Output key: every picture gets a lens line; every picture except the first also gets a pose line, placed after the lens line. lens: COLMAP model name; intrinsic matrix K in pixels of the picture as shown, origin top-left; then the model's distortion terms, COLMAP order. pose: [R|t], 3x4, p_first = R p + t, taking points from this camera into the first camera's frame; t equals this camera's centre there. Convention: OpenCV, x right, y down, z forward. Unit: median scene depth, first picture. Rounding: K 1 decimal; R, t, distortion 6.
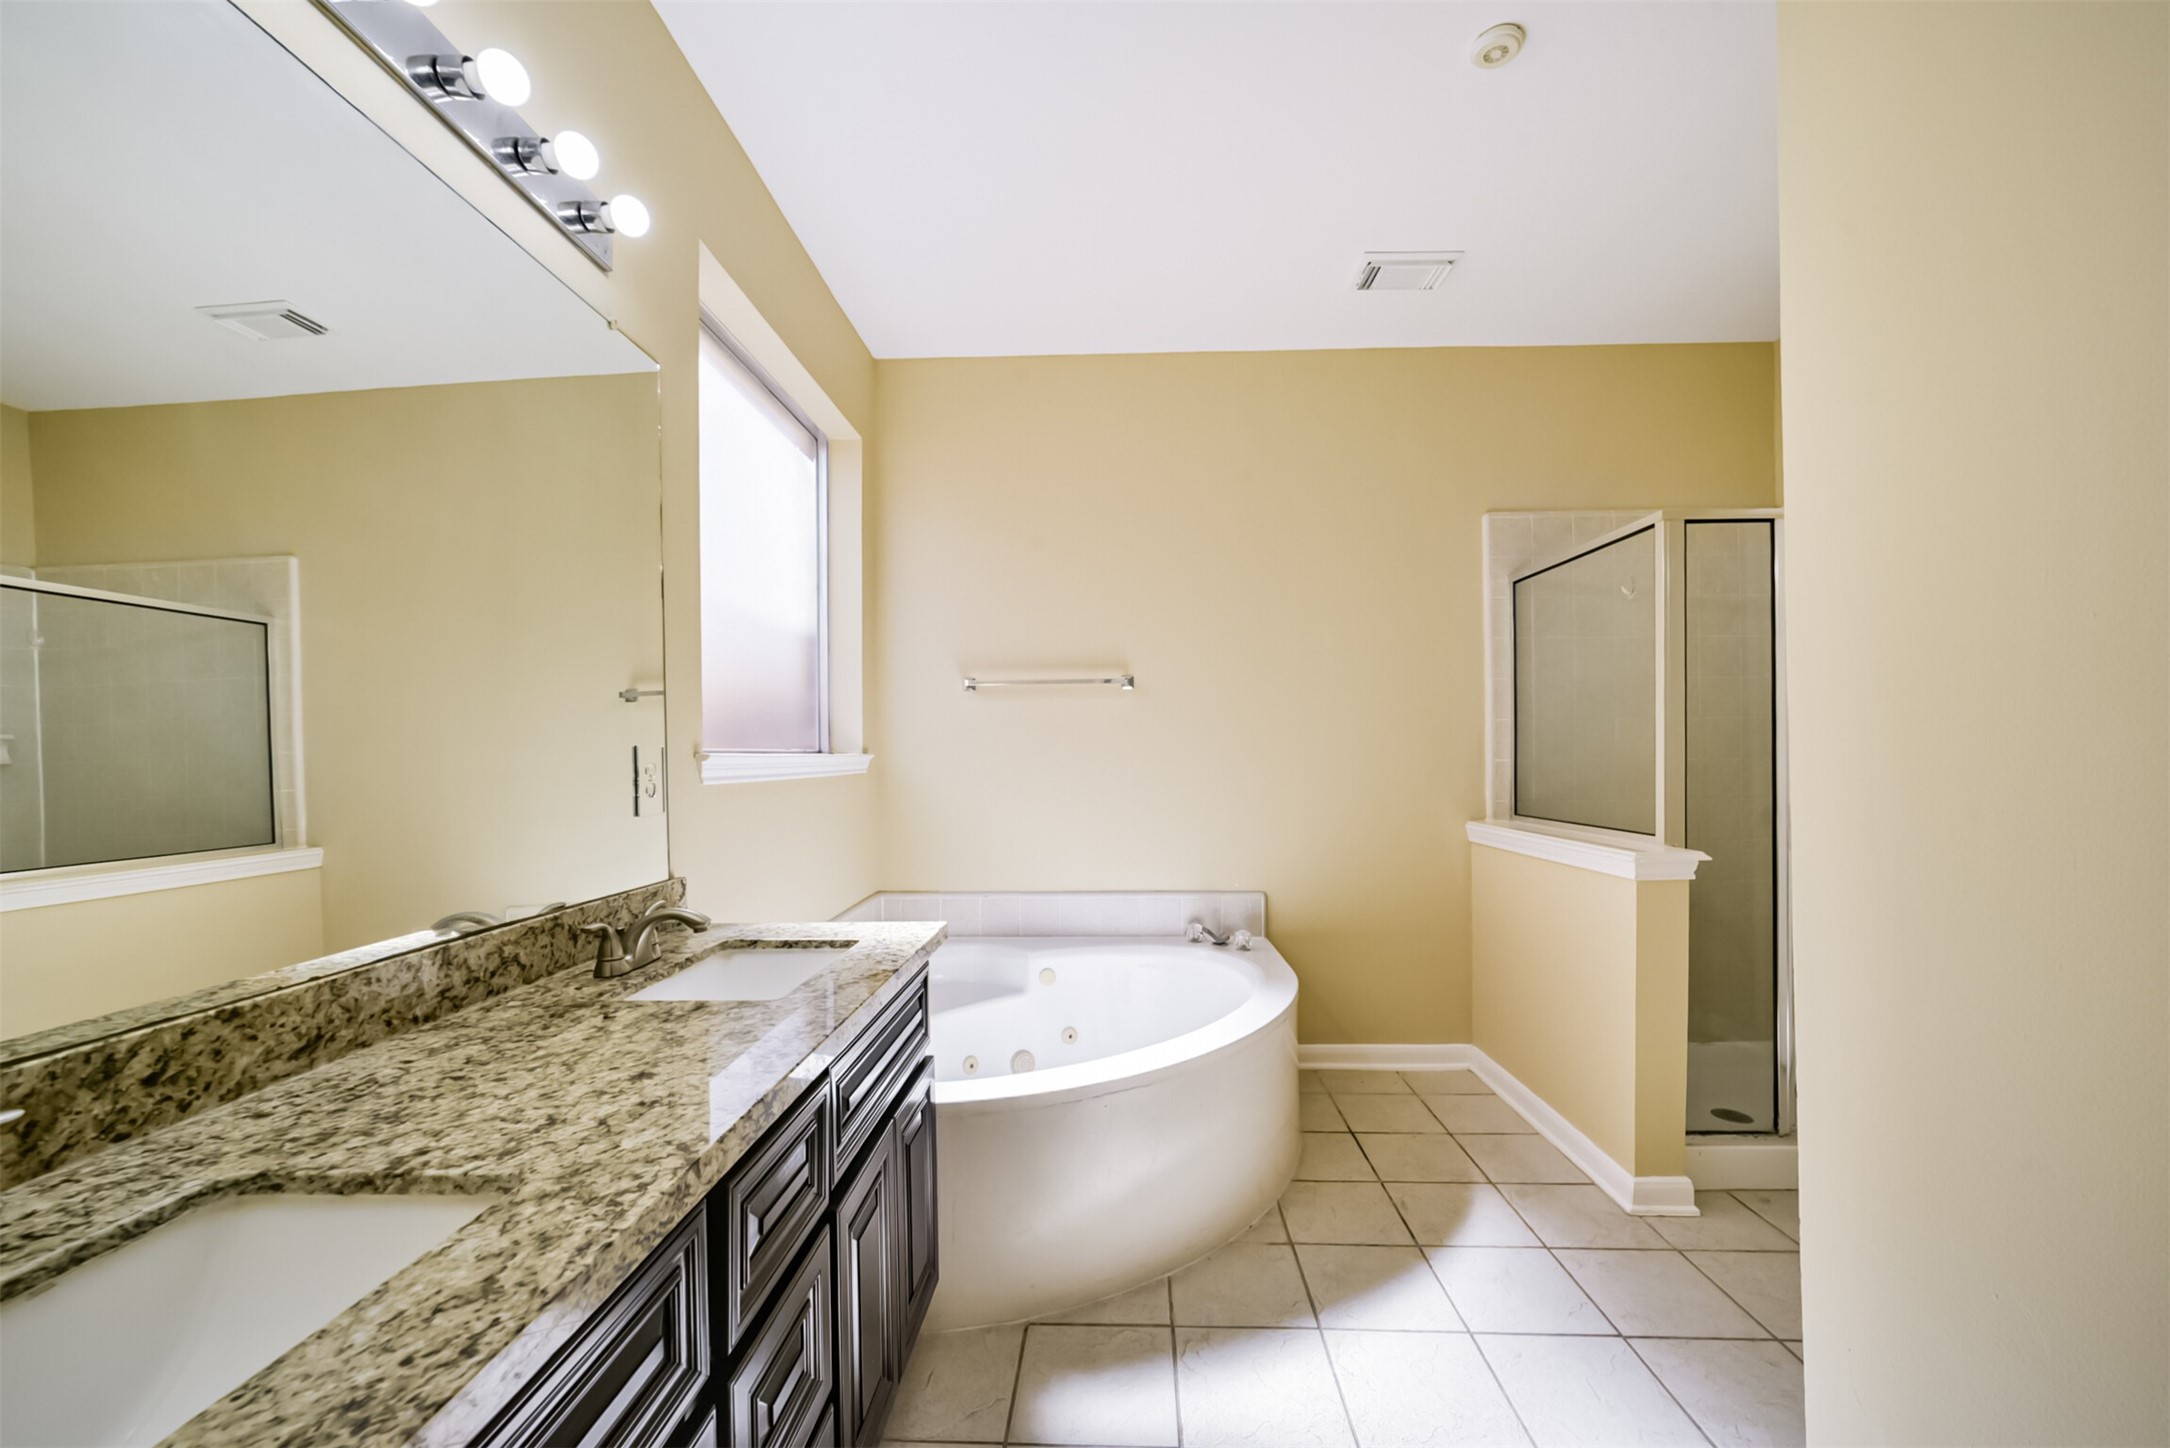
lens RADIAL K [[842.4, 0, 1083.5], [0, 842.4, 745.8], [0, 0, 1]] dist [-0.008925, 0.004393]
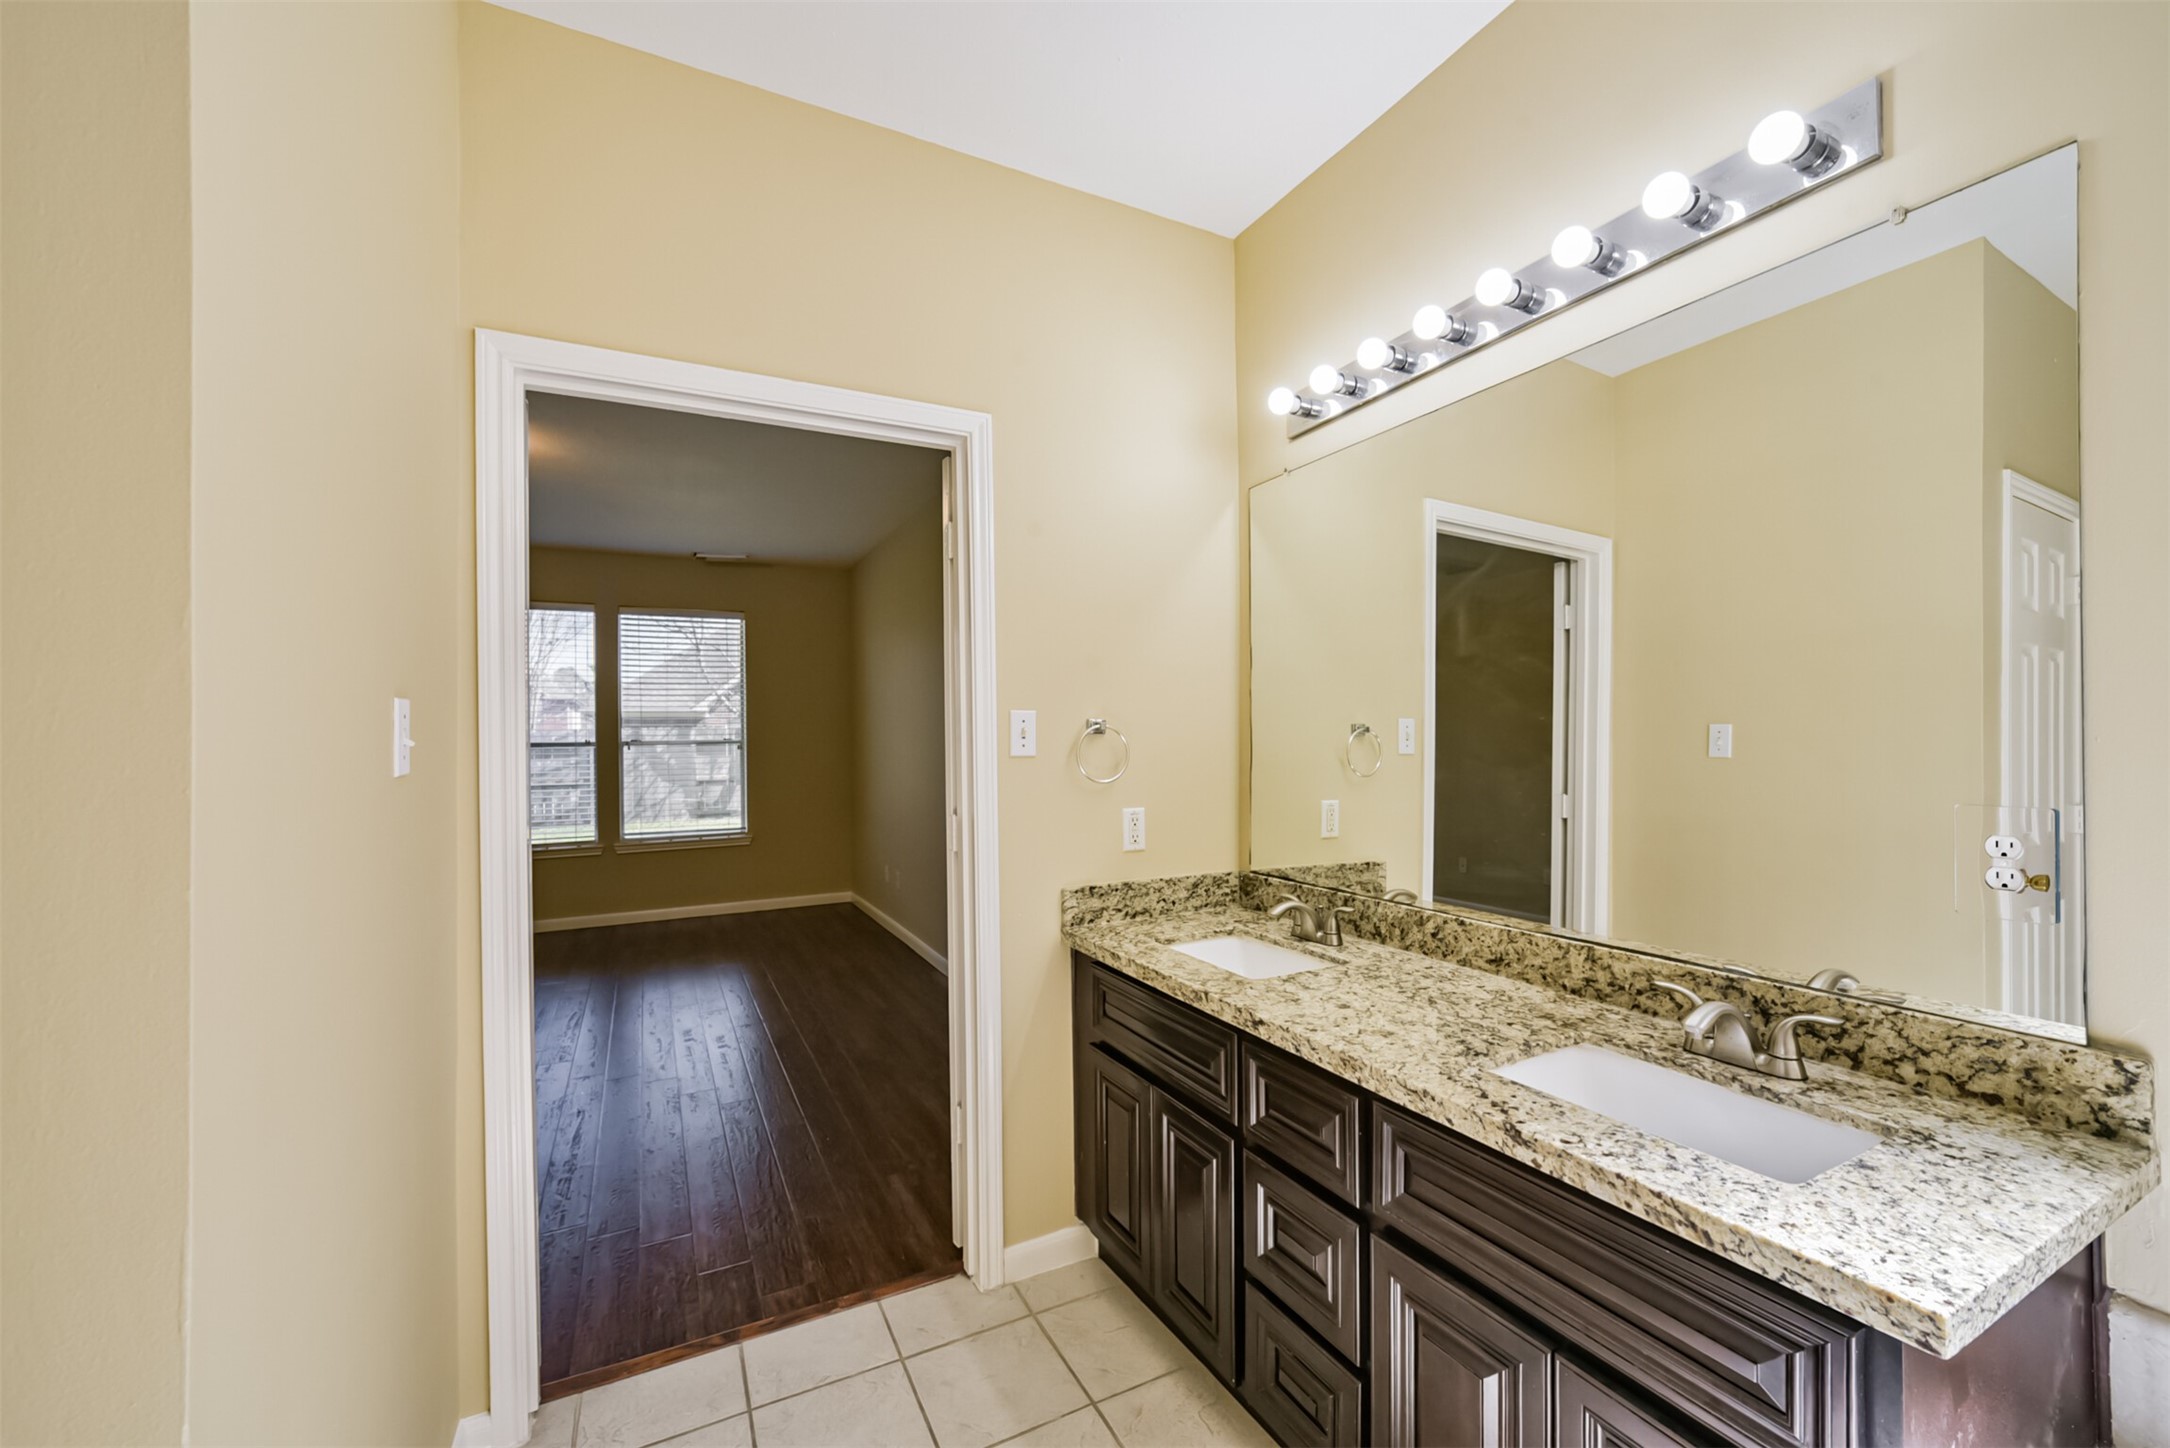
lens RADIAL K [[842.4, 0, 1089.4], [0, 842.4, 741.7], [0, 0, 1]] dist [-0.008925, 0.004393]
pose [[-0.867045, 0.020431, -0.497811, 0.570472], [0.025916, 0.999656, -0.004111, -0.093655], [0.497556, -0.016466, -0.867276, 1.840552]]
